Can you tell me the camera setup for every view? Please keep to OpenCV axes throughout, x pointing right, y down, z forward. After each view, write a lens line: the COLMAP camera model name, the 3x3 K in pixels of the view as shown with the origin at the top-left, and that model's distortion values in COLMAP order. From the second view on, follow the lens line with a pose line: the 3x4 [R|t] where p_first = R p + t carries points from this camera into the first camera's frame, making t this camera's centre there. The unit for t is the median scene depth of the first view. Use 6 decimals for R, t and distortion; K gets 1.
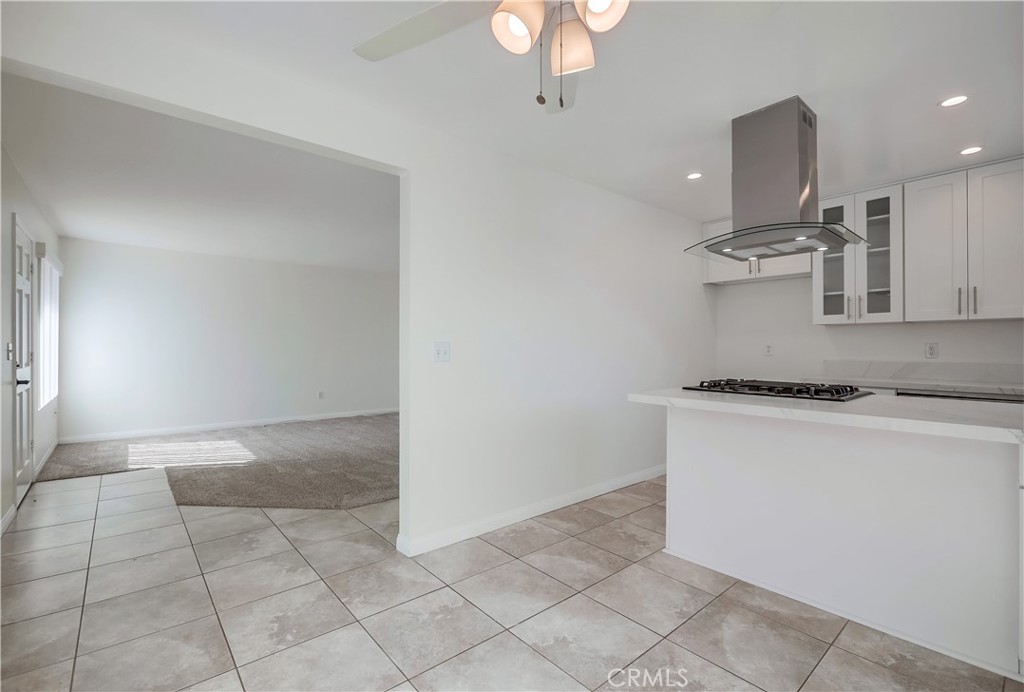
lens RADIAL K [[470.6, 0, 512.0], [0, 470.6, 346.0], [0, 0, 1]] dist [-0.000170, 0.000964]
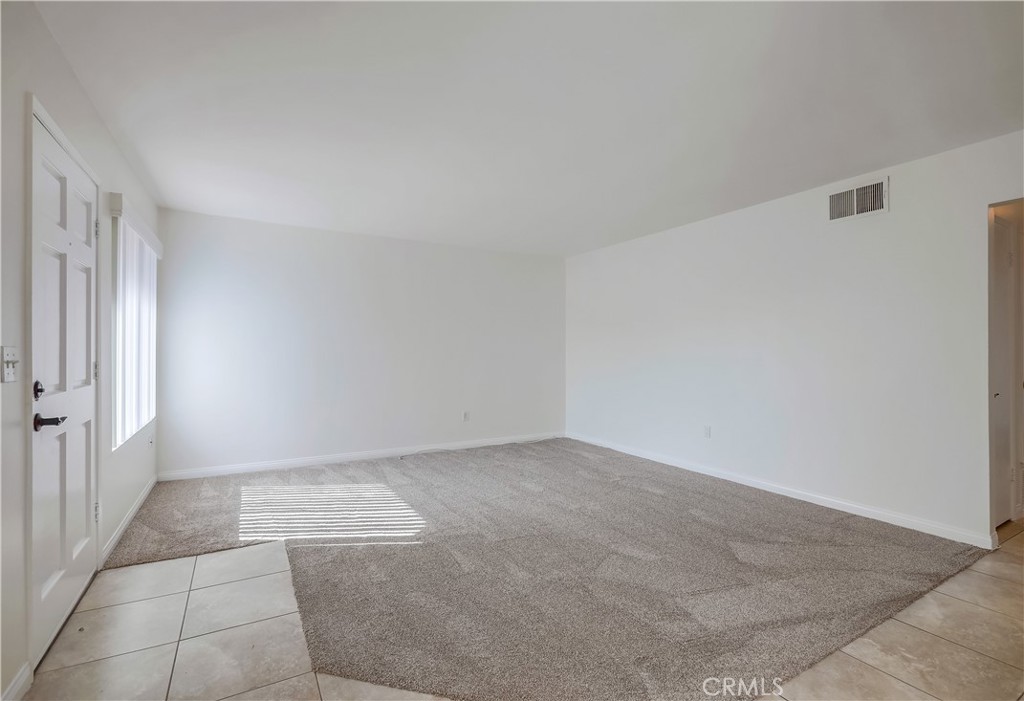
lens RADIAL K [[479.8, 0, 512.0], [0, 479.8, 350.5], [0, 0, 1]] dist [-0.001555, -0.000816]
pose [[0.984067, -0.002340, -0.177783, -0.201983], [0.002359, 0.999997, -0.000106, -0.000175], [0.177783, -0.000315, 0.984070, 0.262279]]
